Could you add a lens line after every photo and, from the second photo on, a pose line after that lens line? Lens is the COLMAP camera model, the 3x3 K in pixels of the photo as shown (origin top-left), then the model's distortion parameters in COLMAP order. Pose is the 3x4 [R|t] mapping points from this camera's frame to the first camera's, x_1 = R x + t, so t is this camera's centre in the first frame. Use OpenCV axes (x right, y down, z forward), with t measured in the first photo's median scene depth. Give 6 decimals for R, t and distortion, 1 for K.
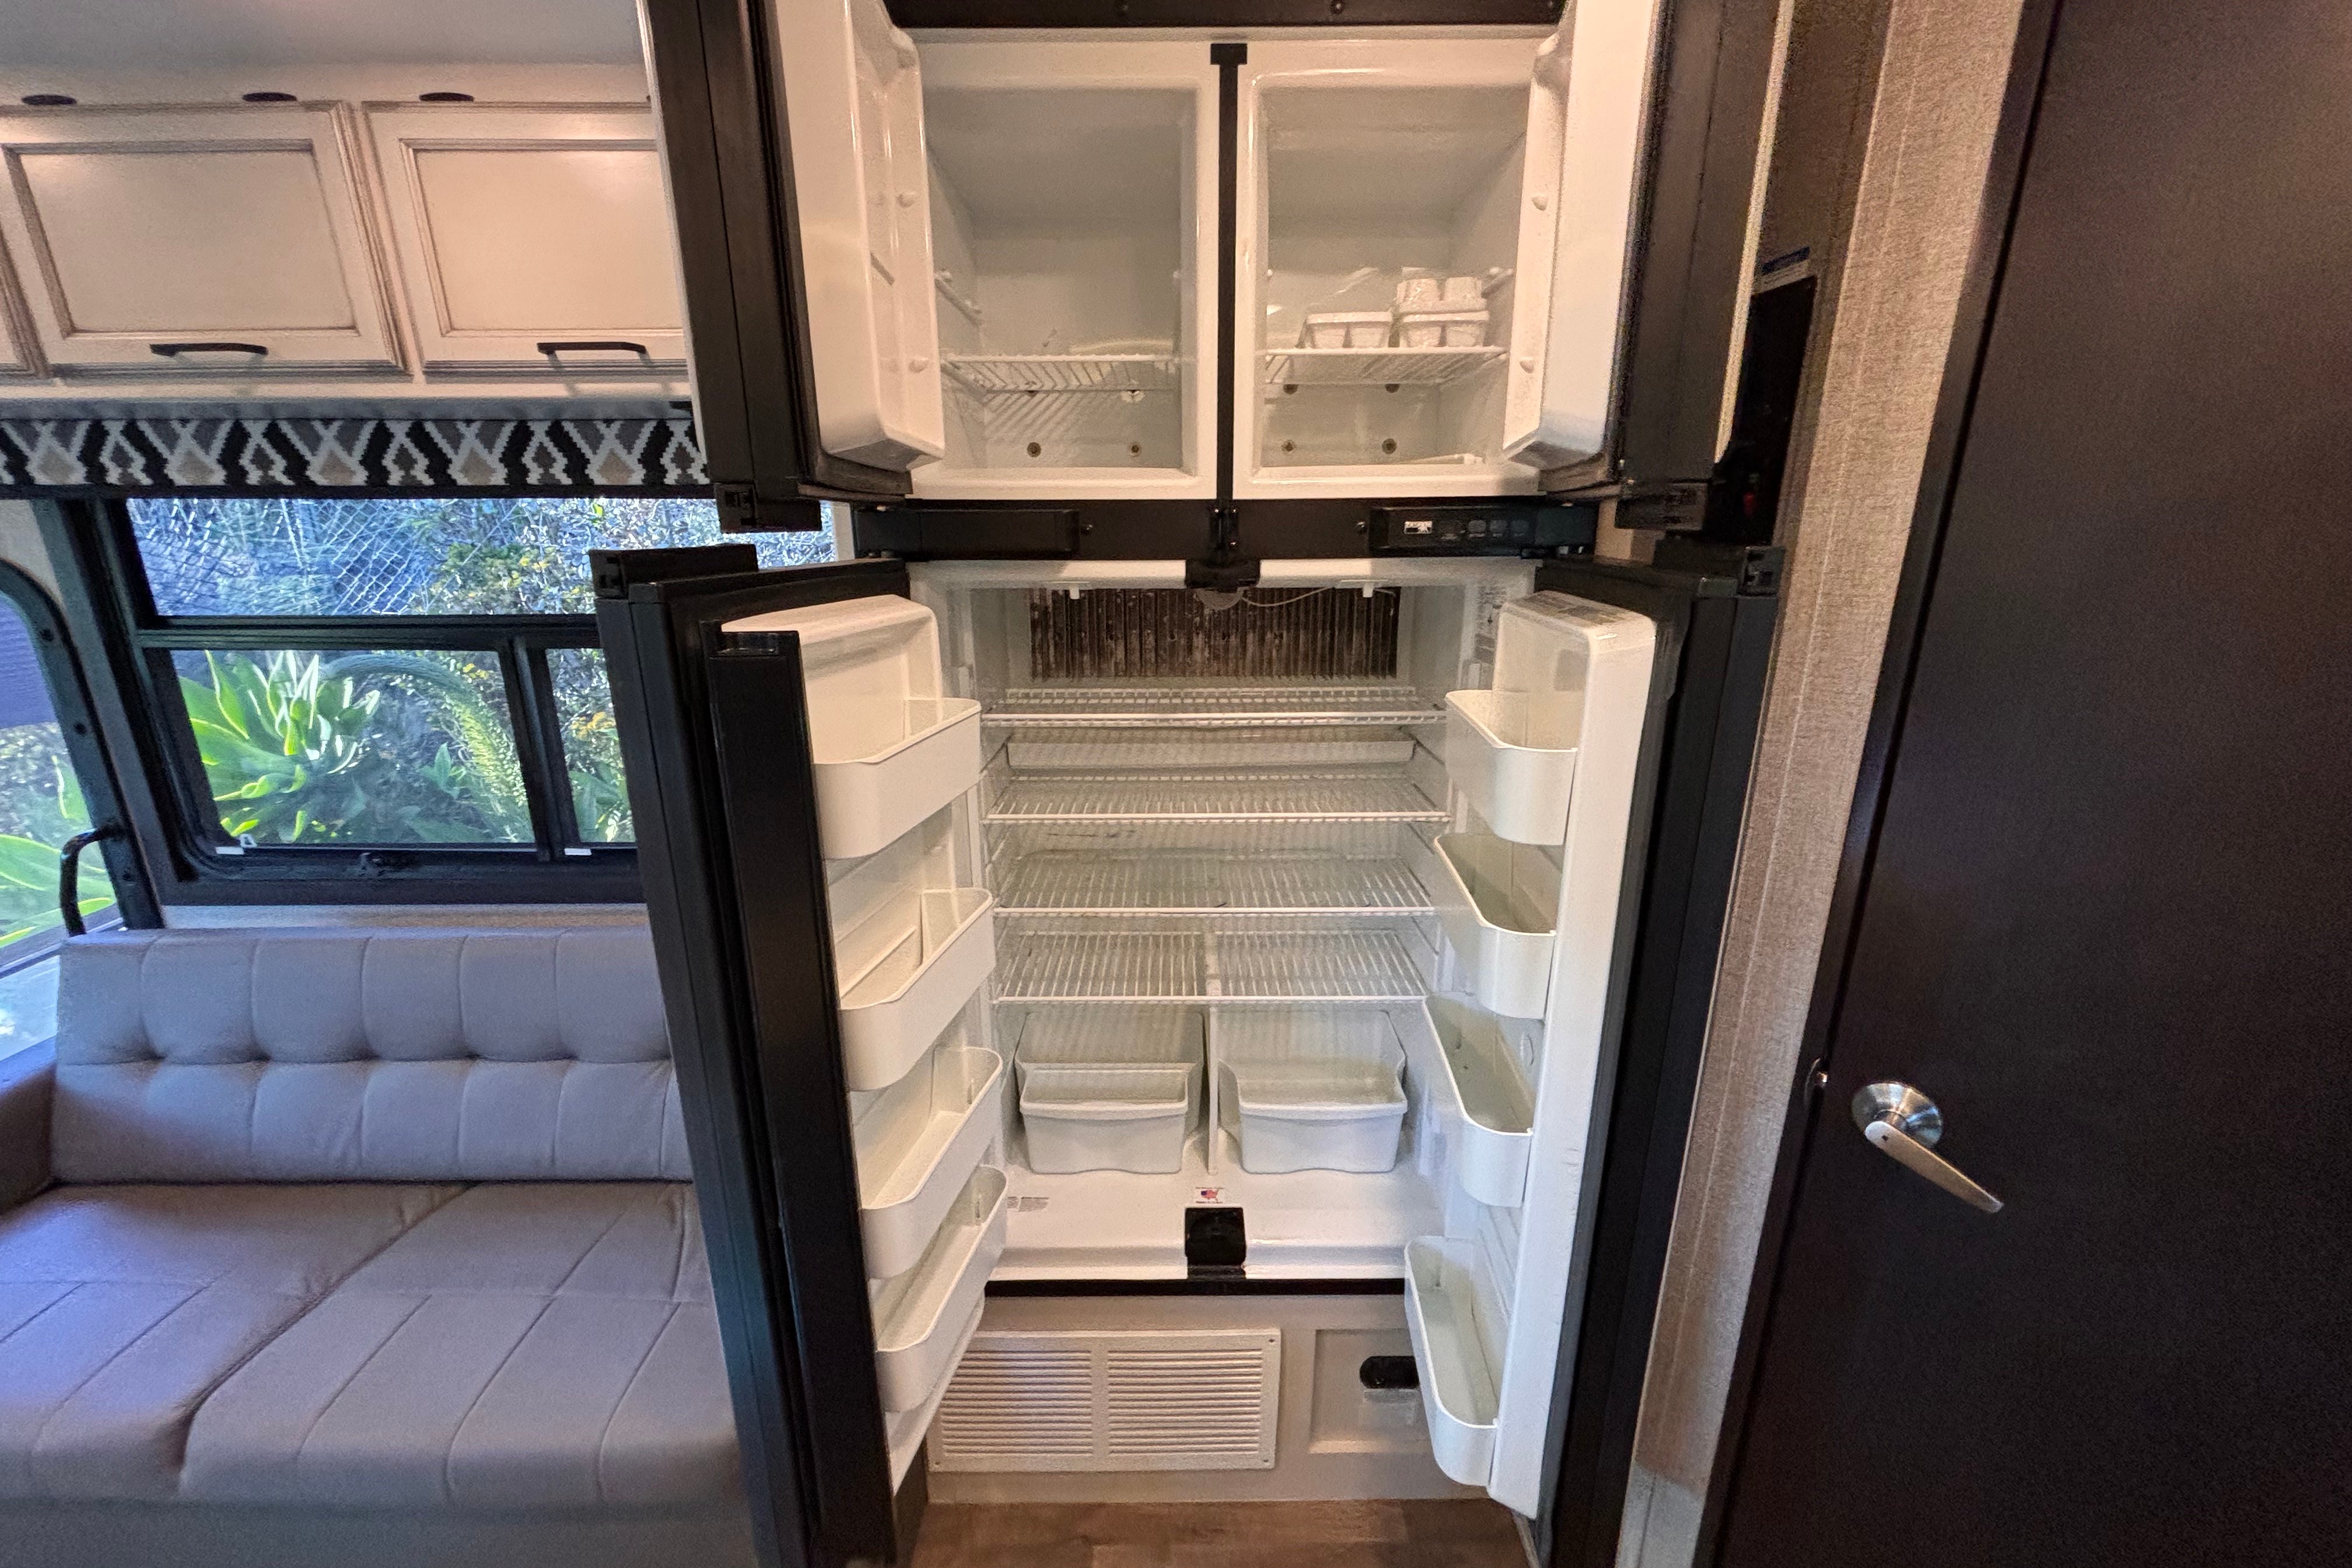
lens RADIAL K [[950.1, 0, 1163.1], [0, 950.1, 783.4], [0, 0, 1]] dist [0.001631, 0.000681]
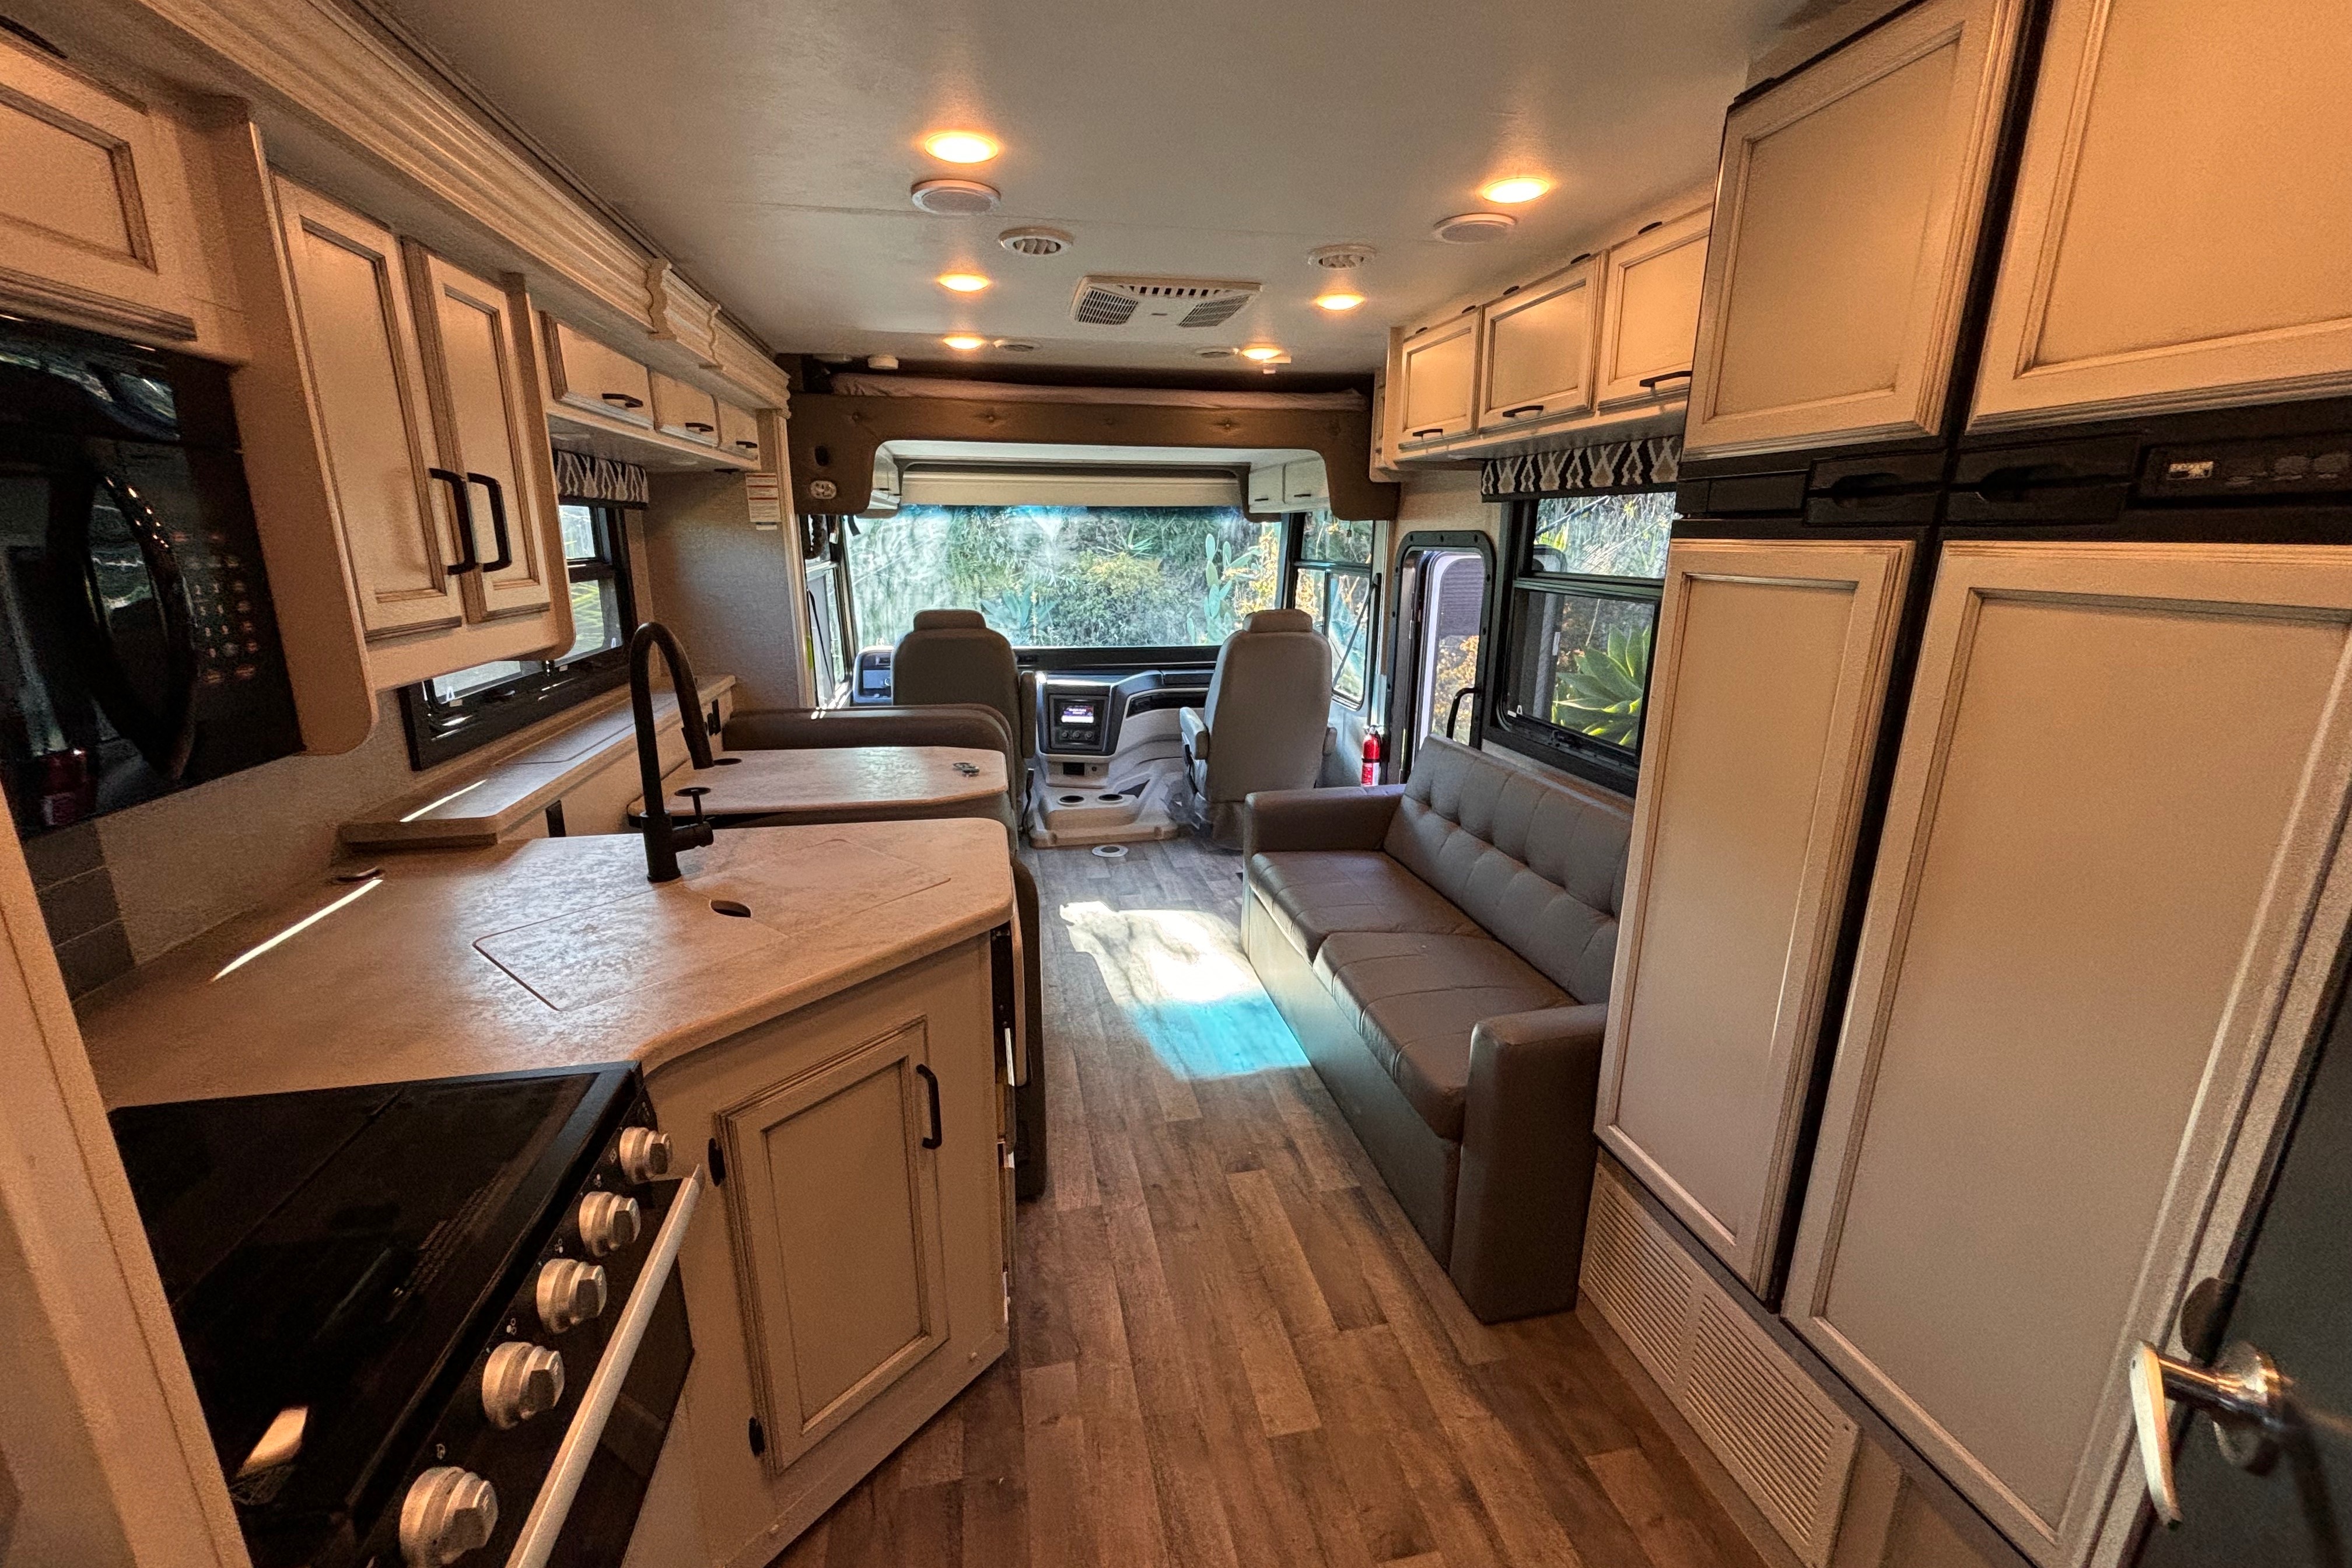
lens RADIAL K [[950.1, 0, 1173.3], [0, 950.1, 780.4], [0, 0, 1]] dist [0.001631, 0.000681]
pose [[0.198096, 0.251753, -0.947301, 0.571772], [-0.271023, 0.942843, 0.193893, 0.022737], [0.941968, 0.218331, 0.255004, 0.061956]]
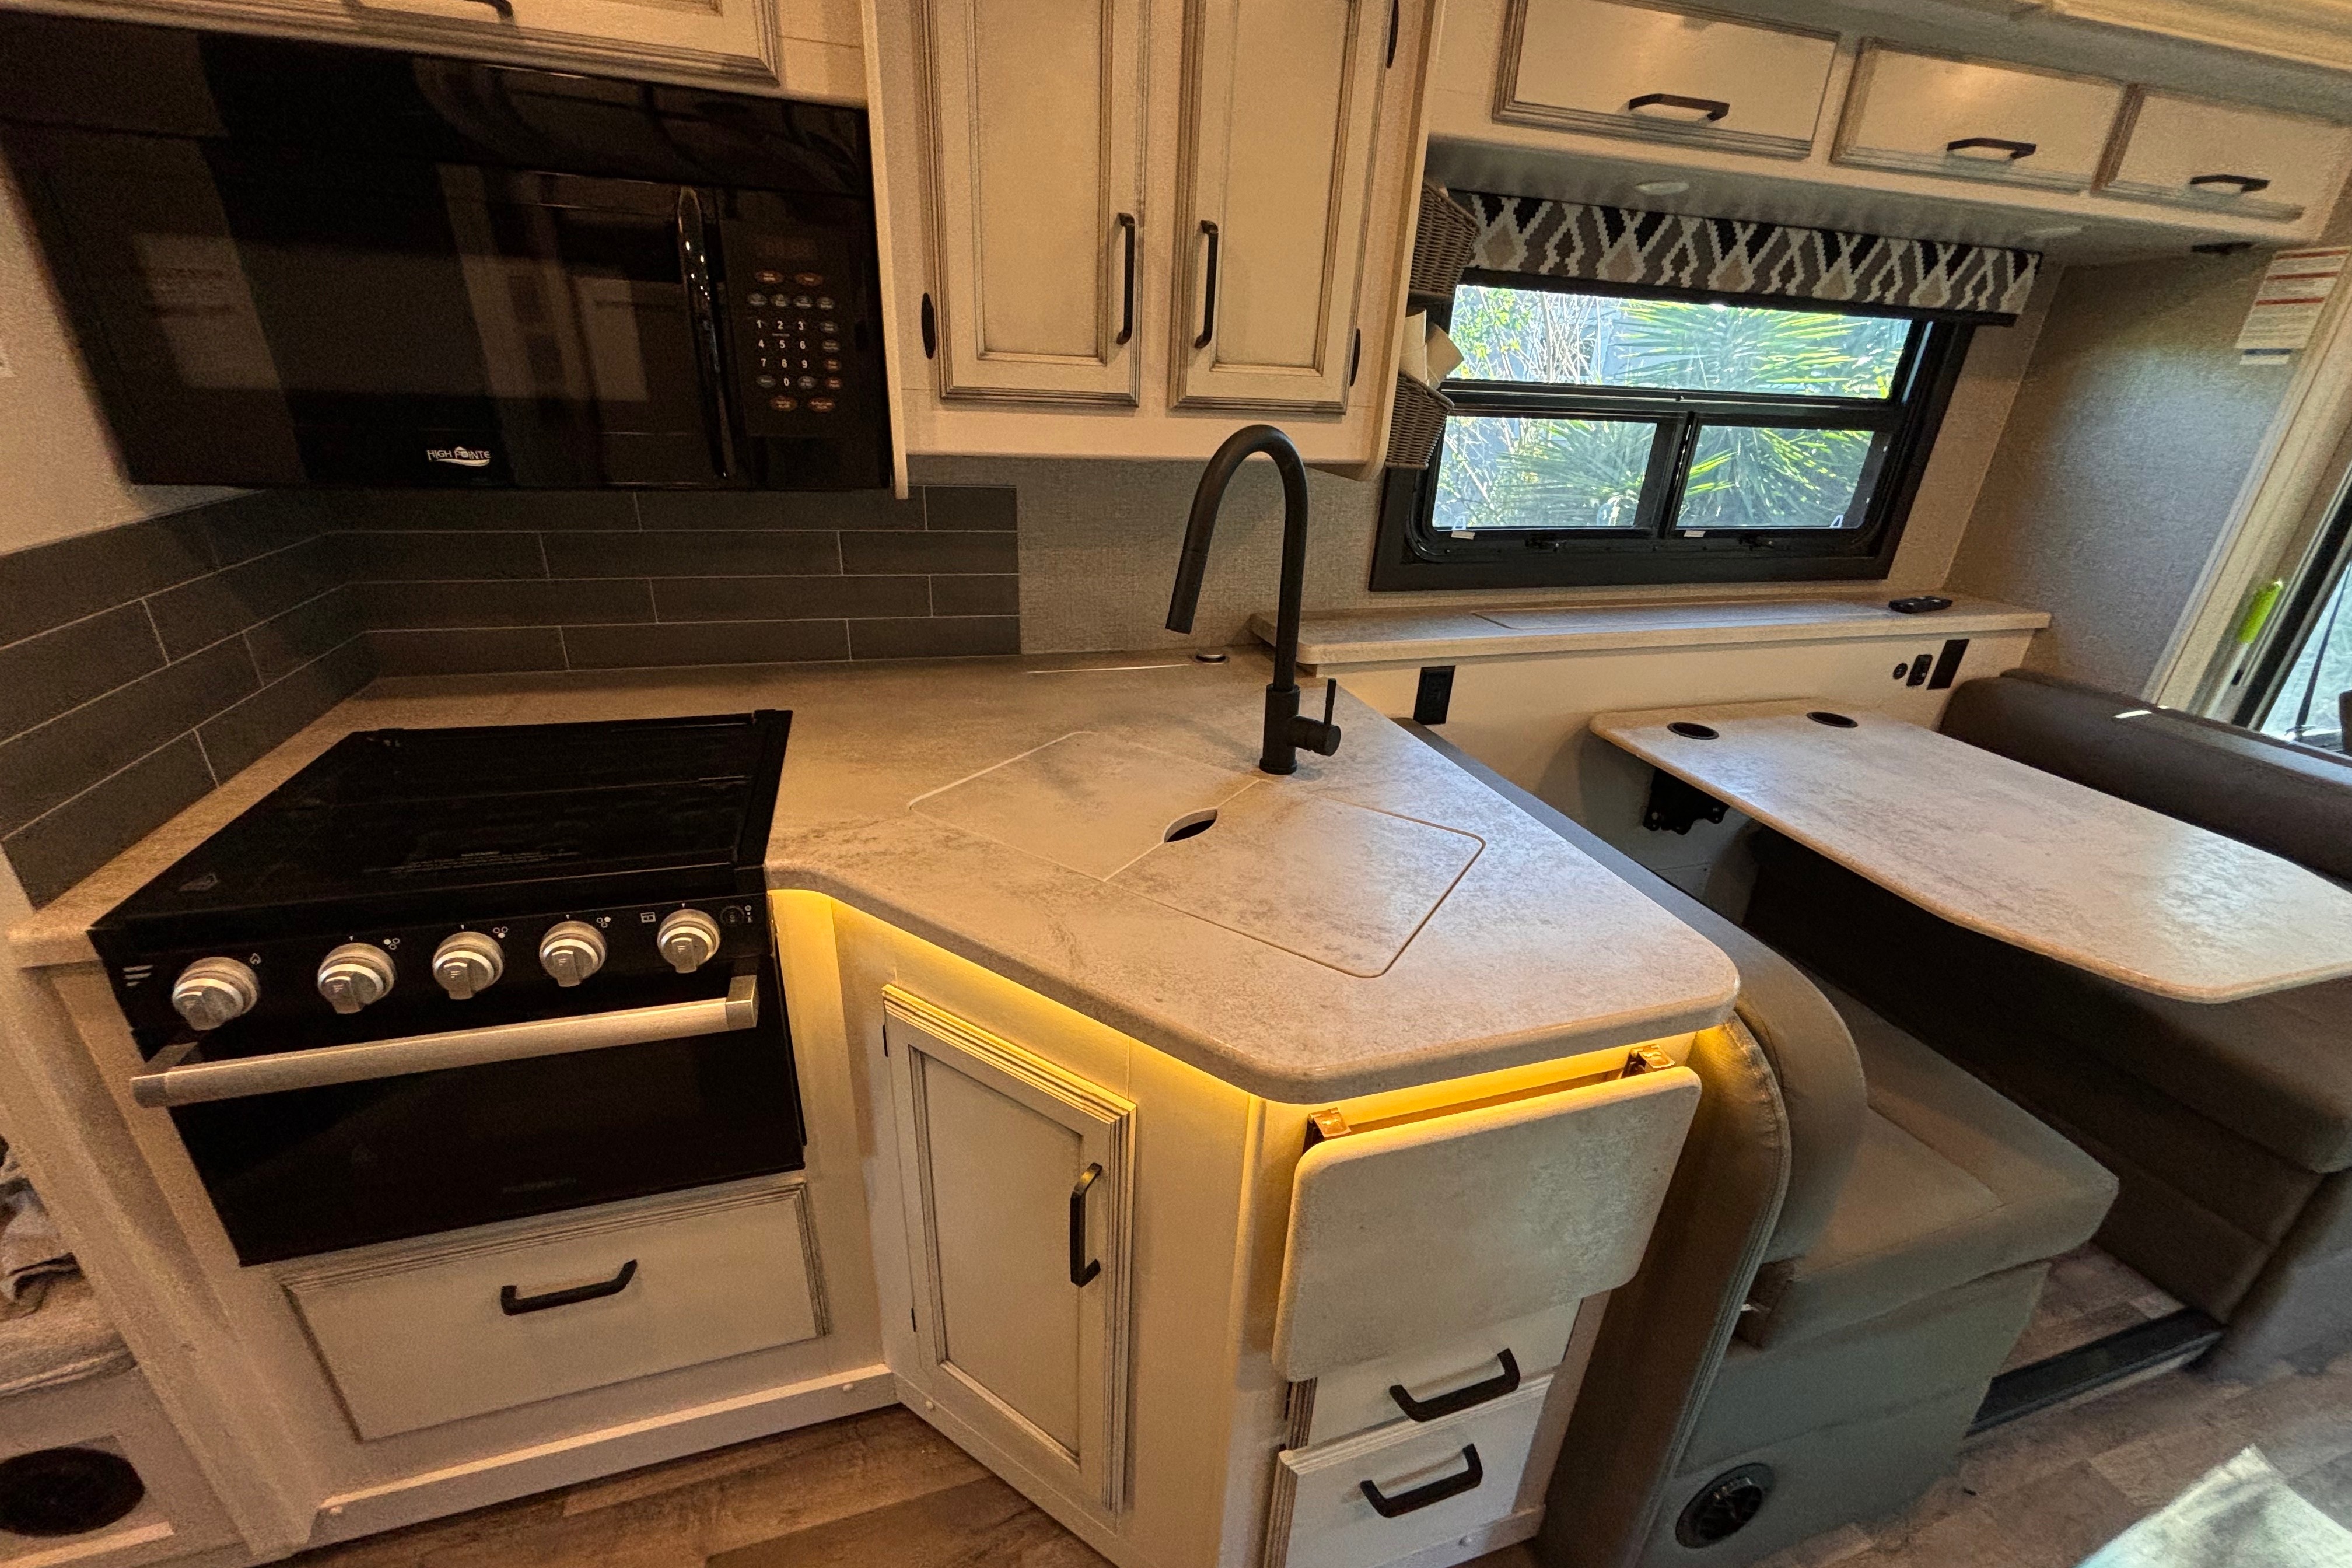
lens RADIAL K [[950.1, 0, 1173.0], [0, 950.1, 781.8], [0, 0, 1]] dist [0.001631, 0.000681]
pose [[-0.956562, 0.082097, -0.279730, -0.132553], [-0.116566, 0.771779, 0.625116, -0.019012], [0.267210, 0.630569, -0.728685, 0.391499]]
